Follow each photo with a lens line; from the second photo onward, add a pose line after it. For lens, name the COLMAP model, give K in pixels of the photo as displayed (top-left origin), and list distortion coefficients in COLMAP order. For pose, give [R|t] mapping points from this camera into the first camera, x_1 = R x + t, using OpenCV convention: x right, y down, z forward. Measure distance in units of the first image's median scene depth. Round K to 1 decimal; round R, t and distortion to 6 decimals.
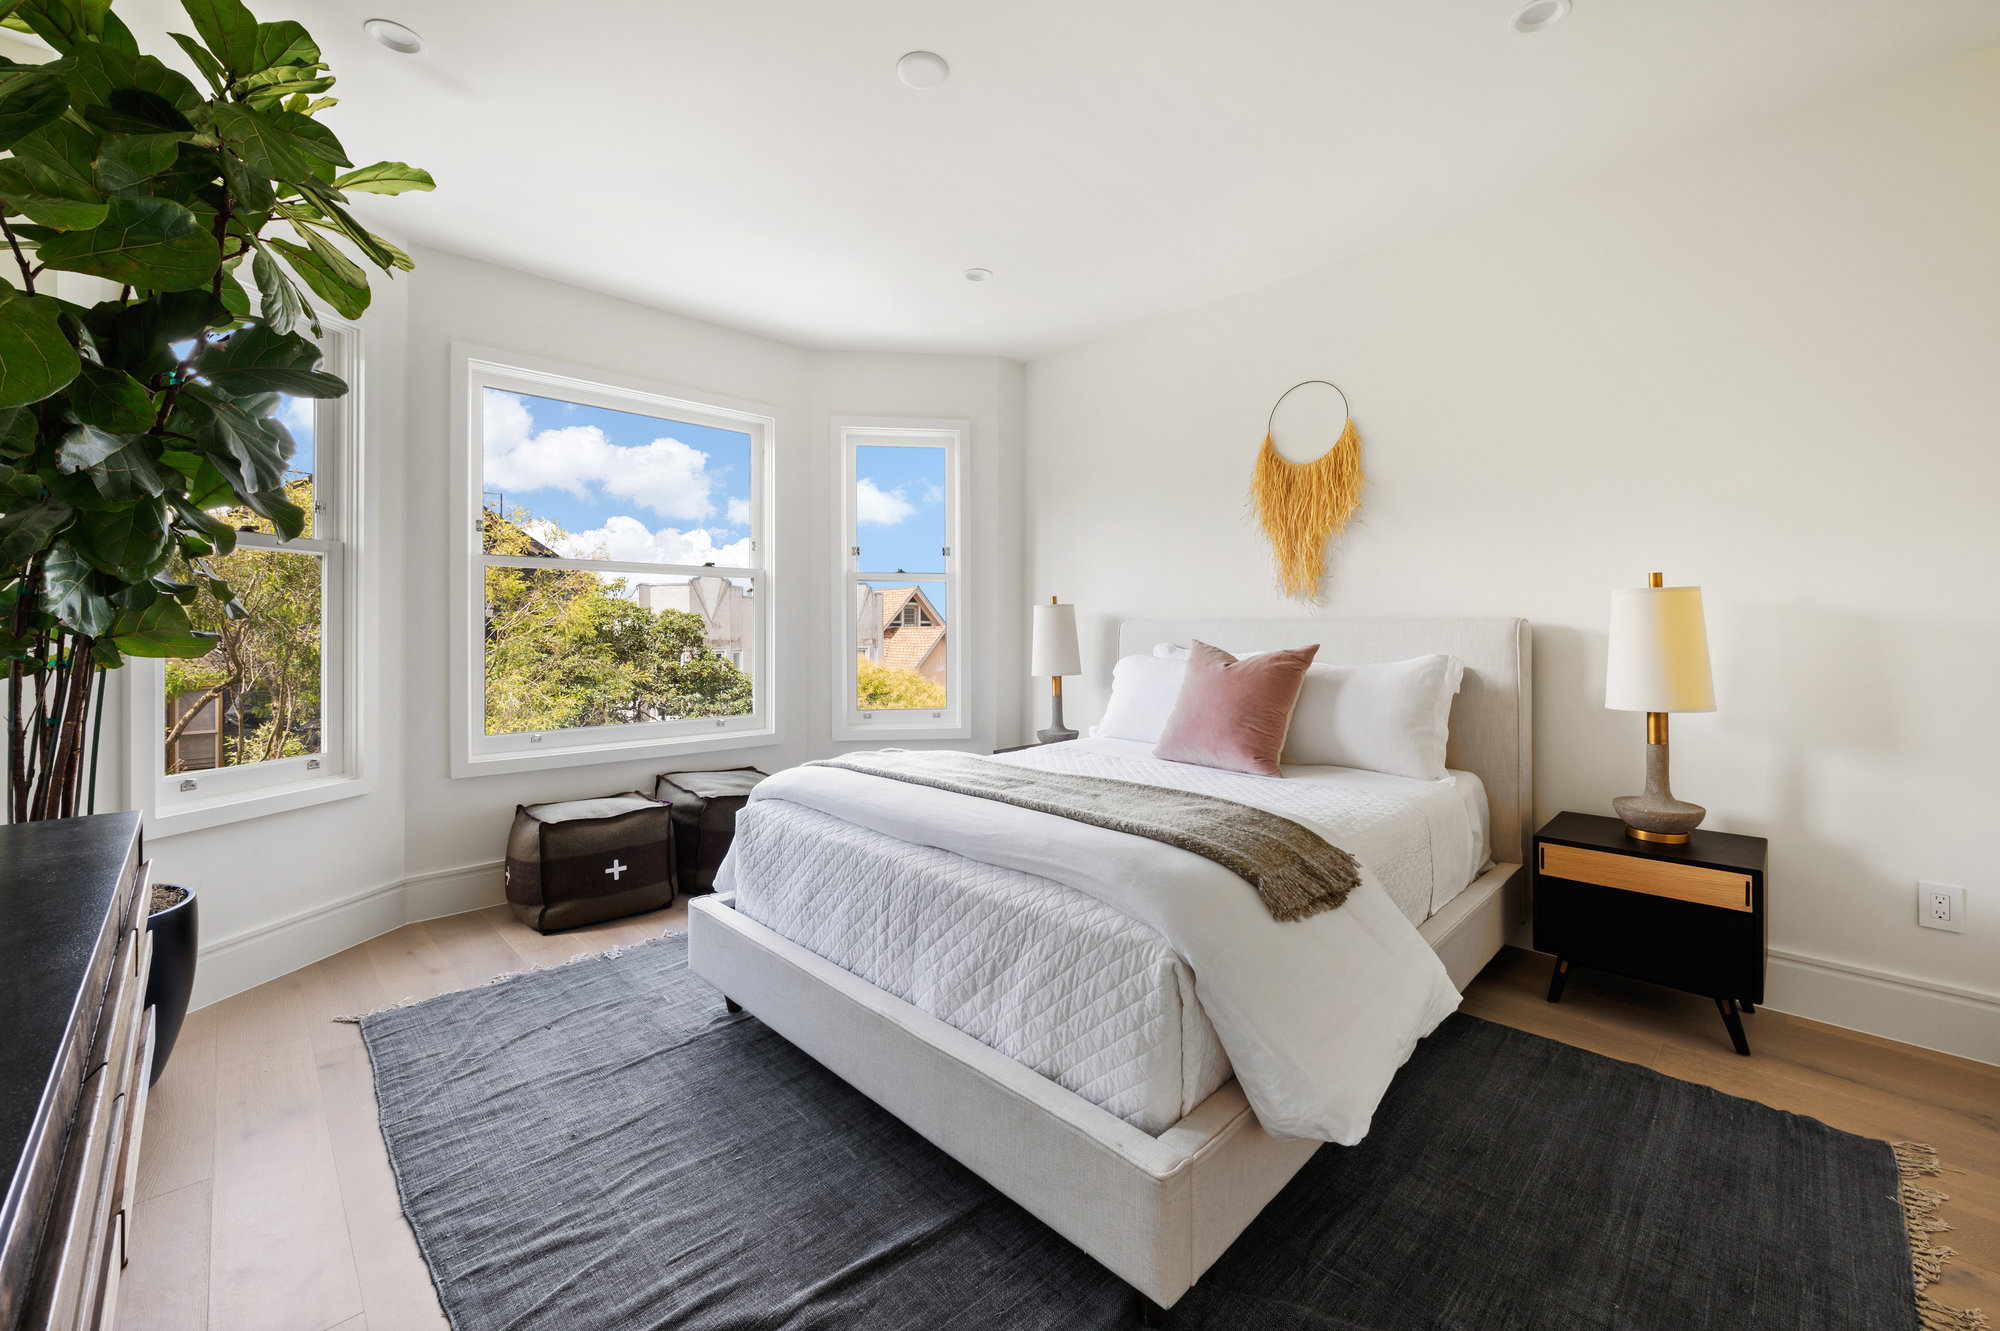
lens RADIAL K [[822.4, 0, 1004.4], [0, 822.4, 627.8], [0, 0, 1]] dist [-0.000237, 0.000565]
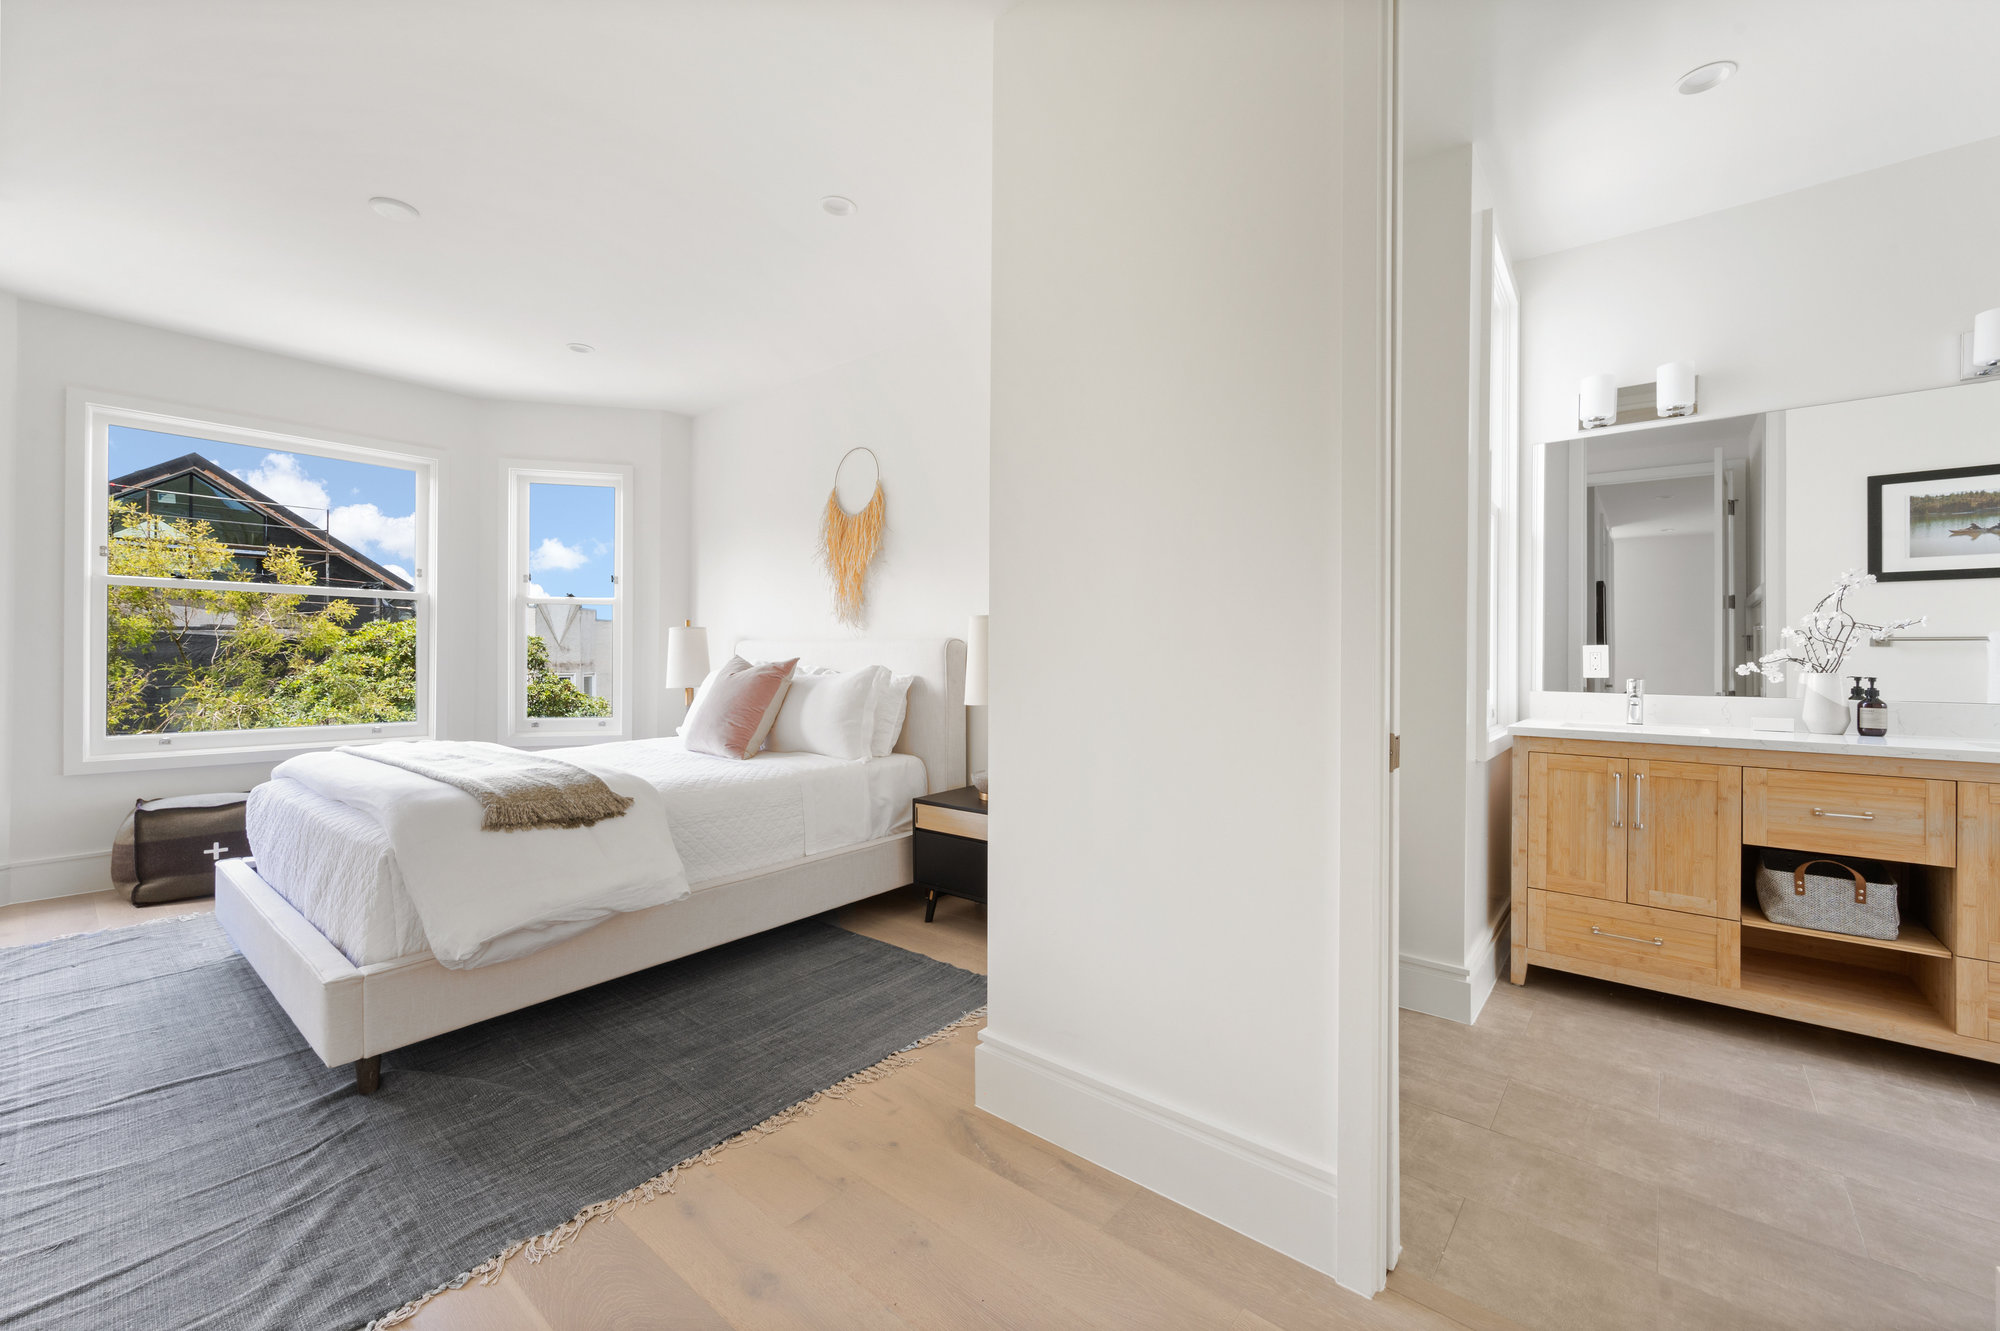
lens RADIAL K [[822.4, 0, 1031.6], [0, 822.4, 653.2], [0, 0, 1]] dist [-0.000237, 0.000565]
pose [[0.993148, 0.005649, 0.116727, 0.635136], [-0.005388, 0.999982, -0.002554, 0.014961], [-0.116739, 0.001907, 0.993161, -0.340177]]
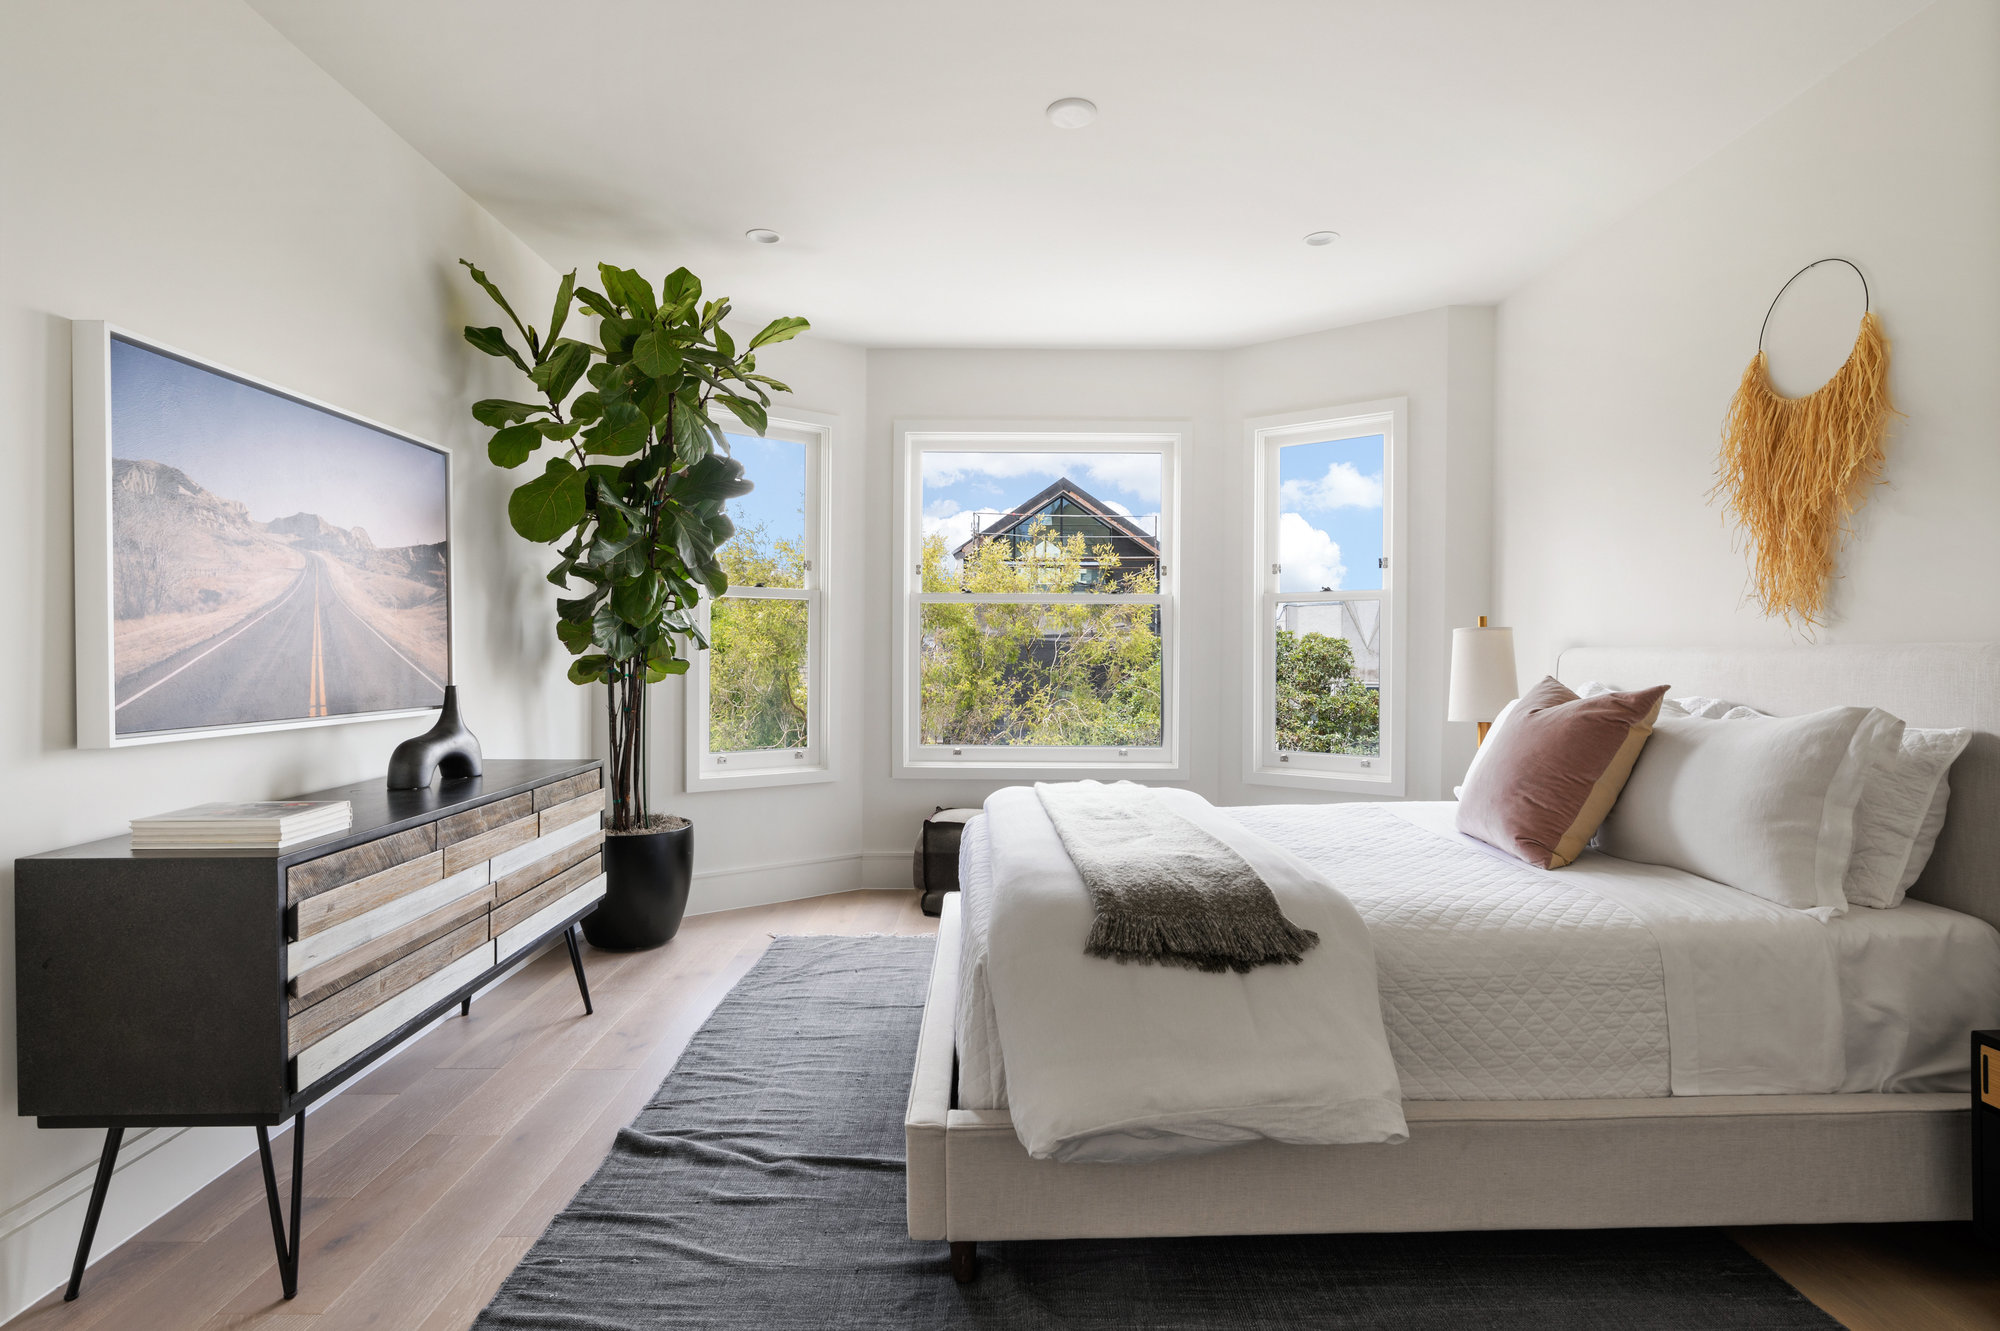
lens RADIAL K [[1018.4, 0, 980.4], [0, 1018.4, 662.2], [0, 0, 1]] dist [-0.010003, 0.004781]
pose [[0.707969, 0.008941, -0.706187, 0.608609], [-0.003718, 0.999953, 0.008932, -0.004482], [0.706234, -0.003698, 0.707969, 0.022335]]
